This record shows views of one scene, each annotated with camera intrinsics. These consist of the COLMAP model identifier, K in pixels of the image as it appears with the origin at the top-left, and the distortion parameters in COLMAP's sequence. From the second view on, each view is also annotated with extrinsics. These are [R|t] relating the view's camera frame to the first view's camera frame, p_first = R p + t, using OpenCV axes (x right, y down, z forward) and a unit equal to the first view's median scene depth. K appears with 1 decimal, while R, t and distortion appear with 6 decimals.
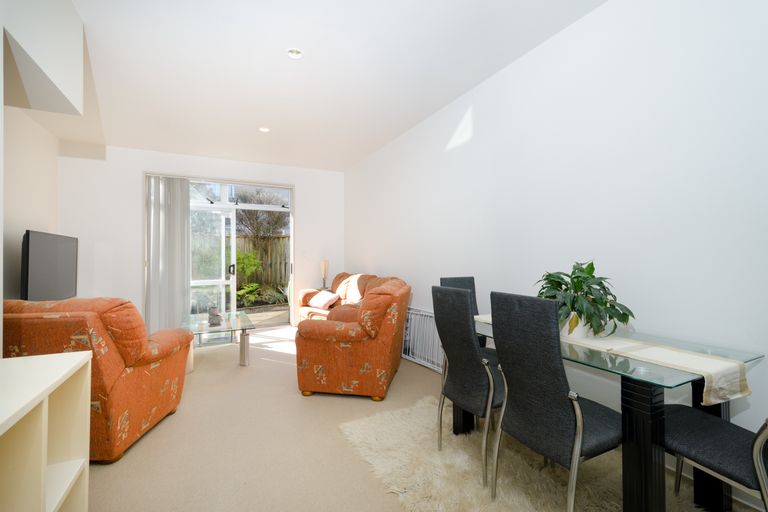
lens RADIAL K [[333.7, 0, 382.5], [0, 333.7, 259.2], [0, 0, 1]] dist [-0.000436, 0.000029]
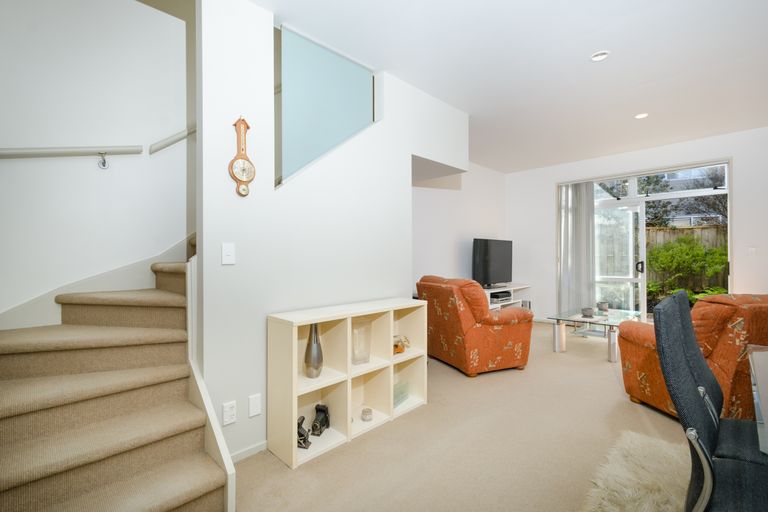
lens RADIAL K [[352.8, 0, 384.0], [0, 352.8, 256.0], [0, 0, 1]] dist [-0.000102, -0.000006]
pose [[0.309053, 0.002263, -0.951042, 0.382648], [0.001981, 0.999993, 0.003024, -0.004770], [0.951043, -0.002819, 0.309047, 0.018824]]
